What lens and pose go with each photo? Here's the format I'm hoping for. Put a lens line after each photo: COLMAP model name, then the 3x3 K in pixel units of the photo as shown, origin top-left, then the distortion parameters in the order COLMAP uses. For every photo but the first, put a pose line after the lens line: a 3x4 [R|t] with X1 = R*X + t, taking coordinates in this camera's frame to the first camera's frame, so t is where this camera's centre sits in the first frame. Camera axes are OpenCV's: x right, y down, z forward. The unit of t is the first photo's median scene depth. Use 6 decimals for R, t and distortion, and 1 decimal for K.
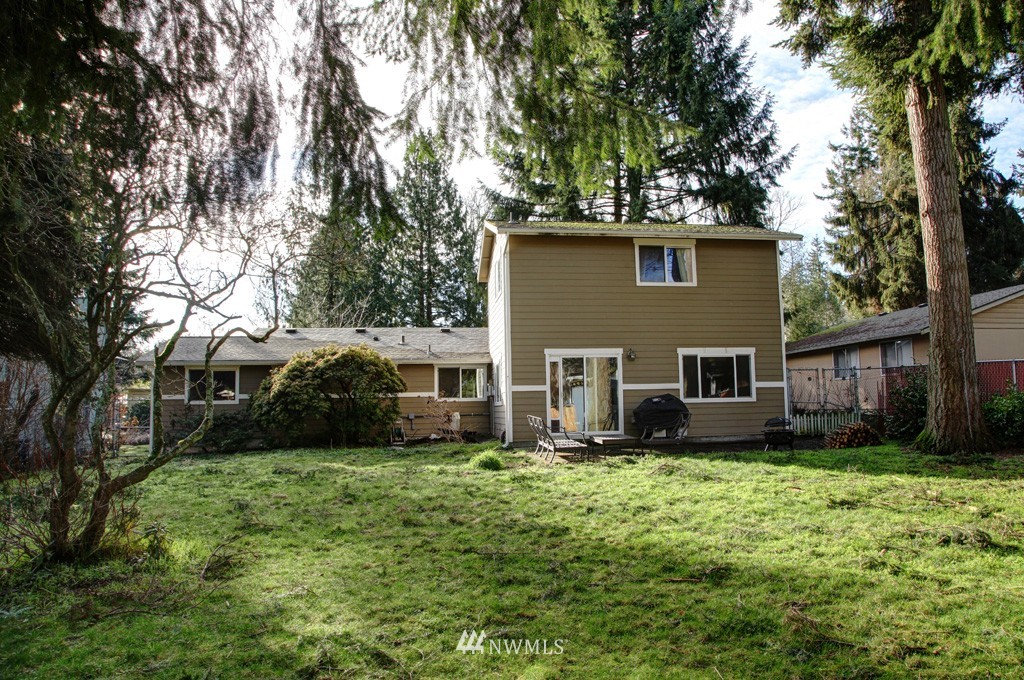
lens RADIAL K [[704.0, 0, 512.0], [0, 704.0, 340.0], [0, 0, 1]] dist [-0.089411, 0.005147]
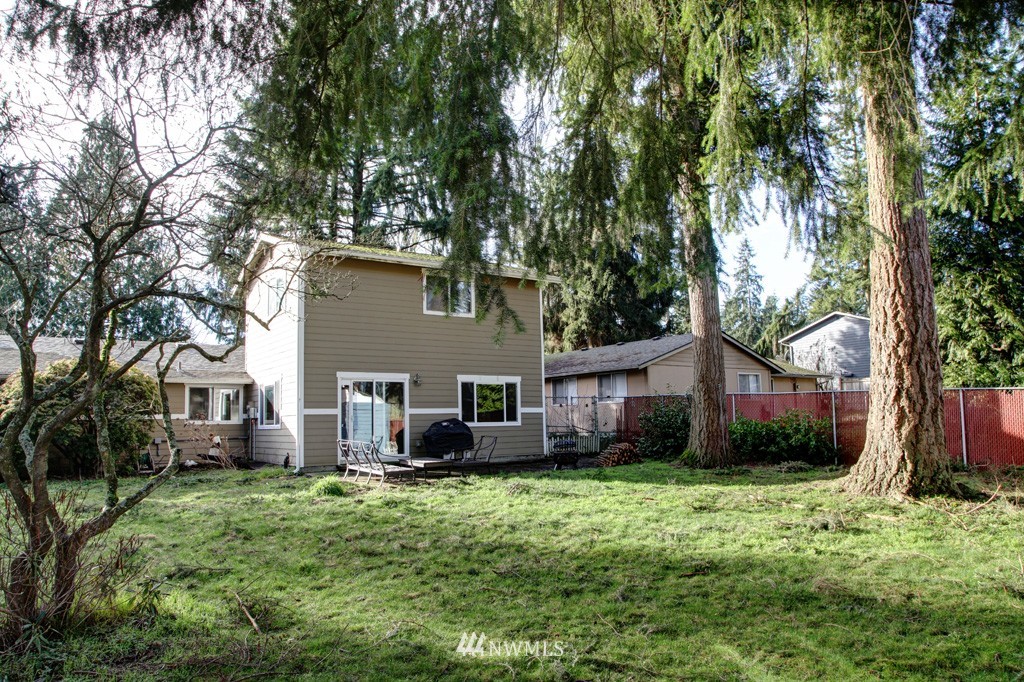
lens RADIAL K [[704.0, 0, 512.0], [0, 704.0, 341.0], [0, 0, 1]] dist [-0.089411, 0.005147]
pose [[0.883535, 0.050813, 0.465601, -0.192545], [-0.036751, 0.998554, -0.039236, -0.001096], [-0.466921, 0.017555, 0.884125, 0.019502]]
